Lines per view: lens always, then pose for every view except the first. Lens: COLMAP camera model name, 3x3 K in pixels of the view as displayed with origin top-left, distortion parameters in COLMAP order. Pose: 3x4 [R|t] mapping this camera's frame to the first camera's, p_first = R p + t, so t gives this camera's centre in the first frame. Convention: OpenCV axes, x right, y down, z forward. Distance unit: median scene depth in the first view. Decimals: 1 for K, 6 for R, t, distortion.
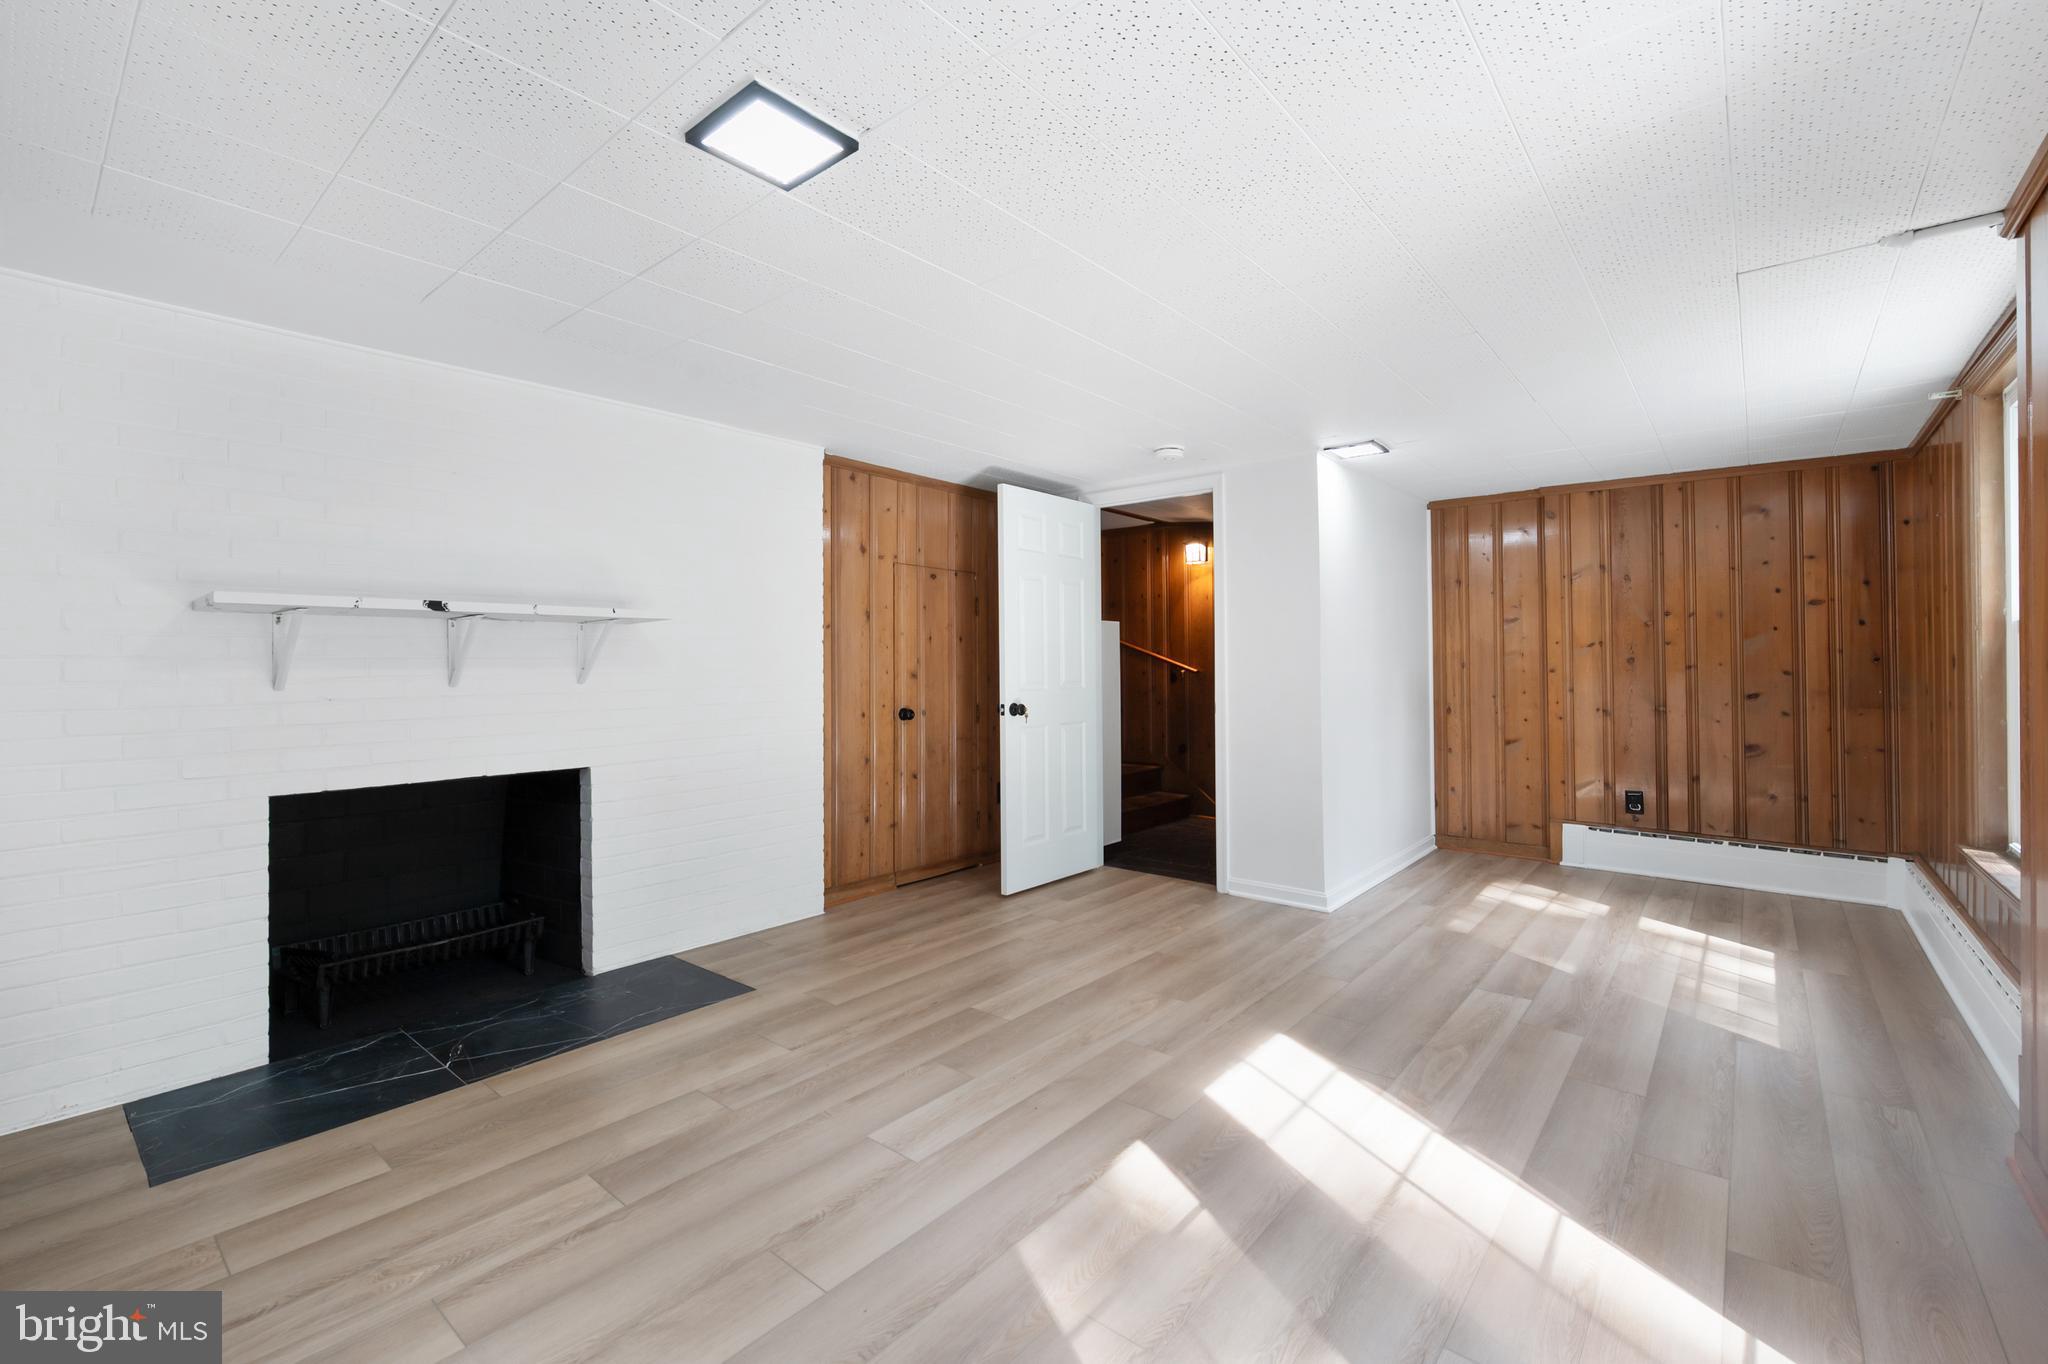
lens RADIAL K [[860.5, 0, 997.6], [0, 860.5, 653.4], [0, 0, 1]] dist [0.000055, -0.000052]
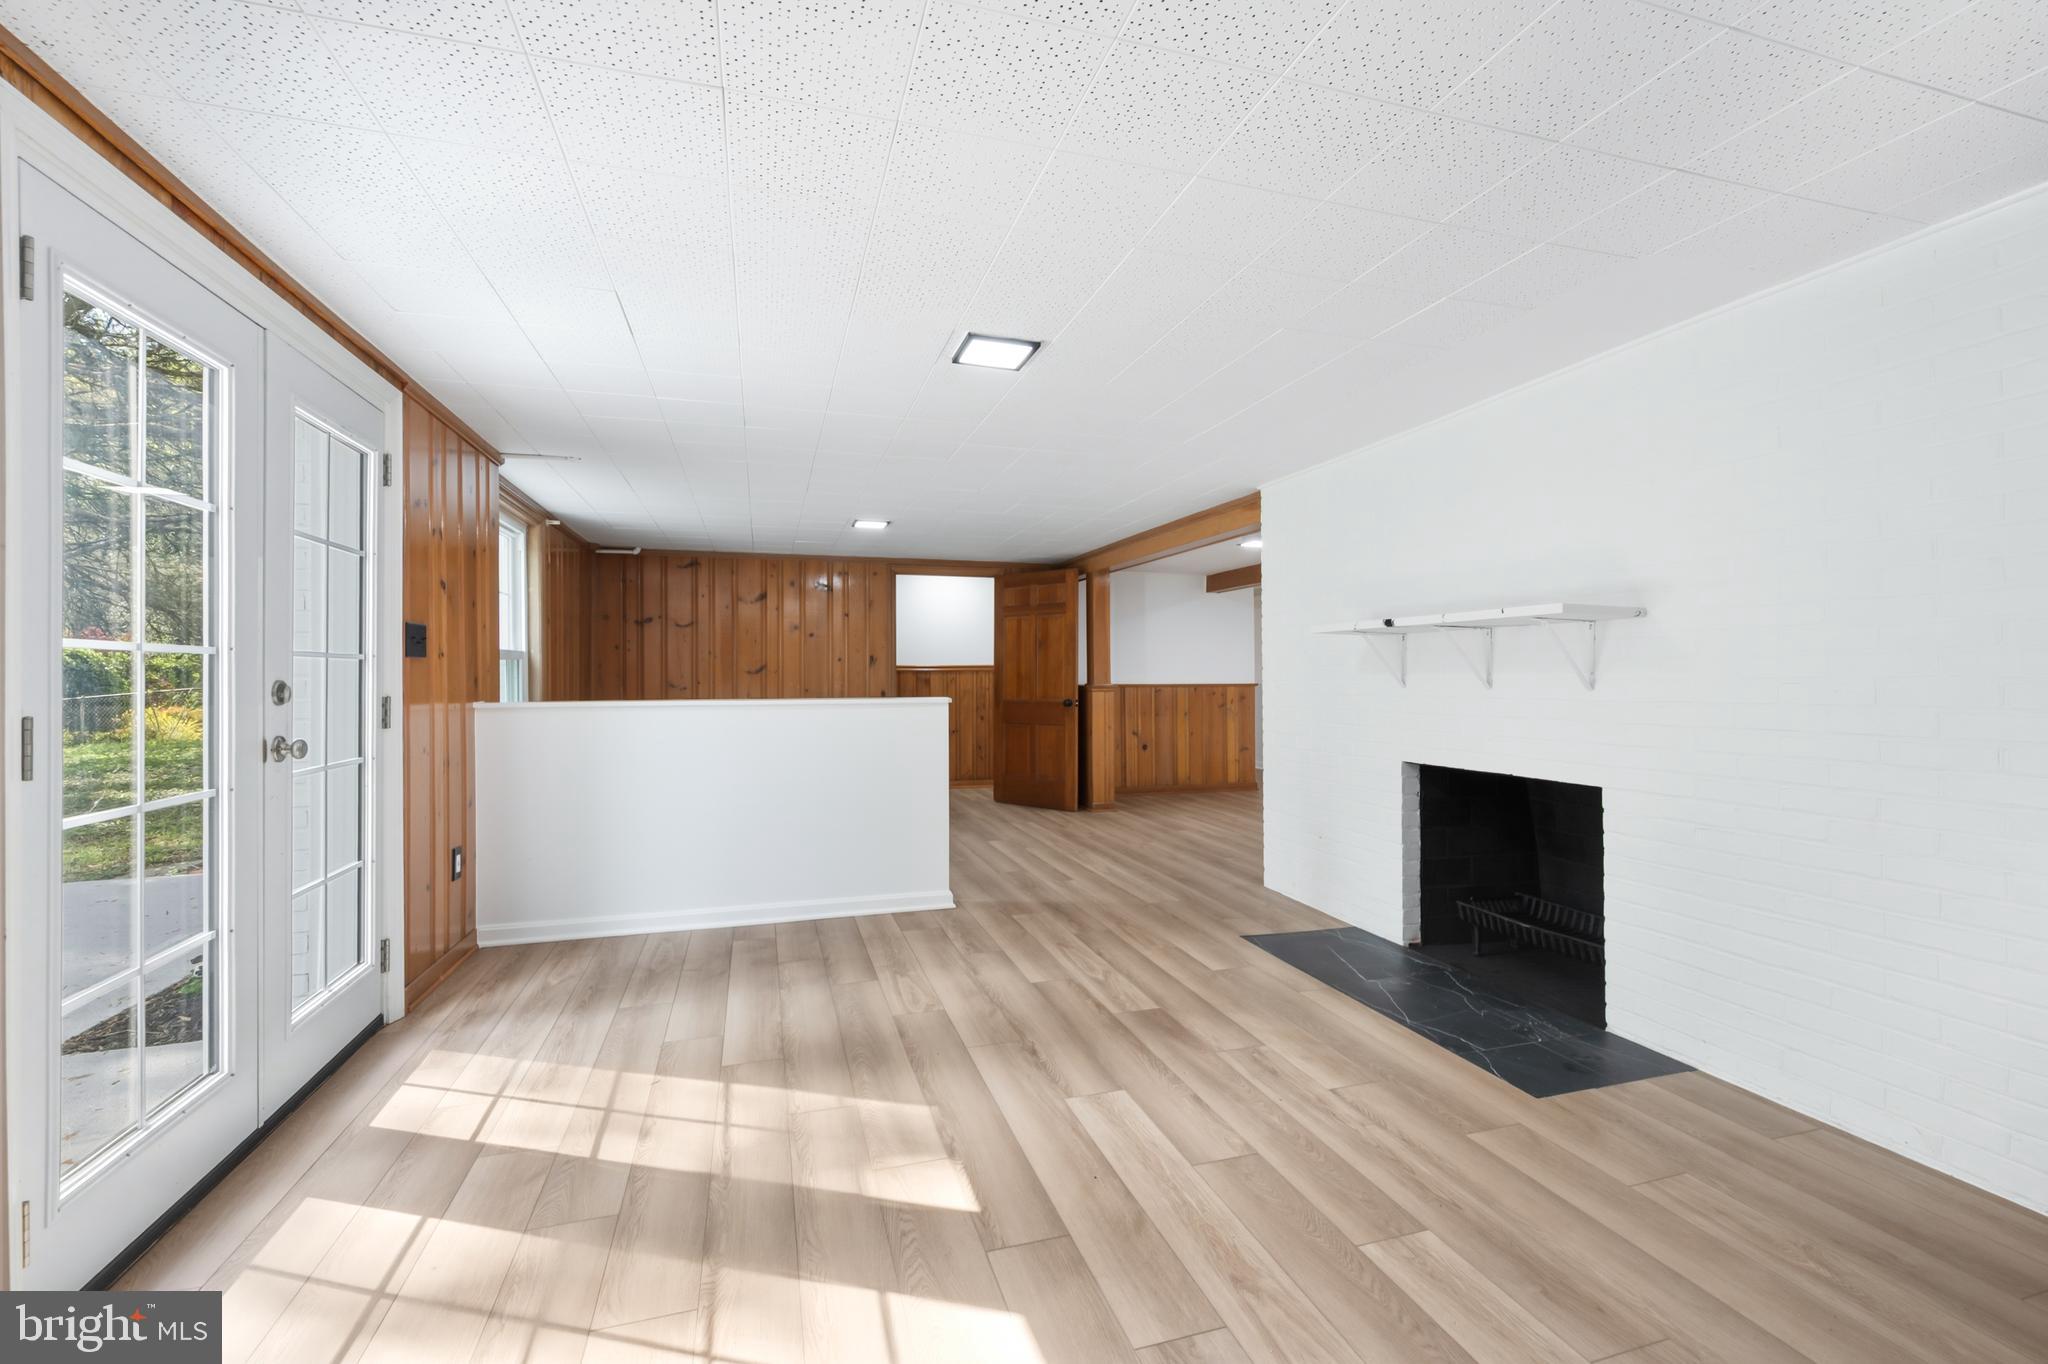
lens RADIAL K [[856.1, 0, 1021.1], [0, 856.1, 677.3], [0, 0, 1]] dist [0.000003, -0.000042]
pose [[-0.515830, 0.008301, -0.856651, 0.764436], [0.015162, 0.999885, 0.000560, 0.016810], [0.856557, -0.012699, -0.515896, 1.288473]]
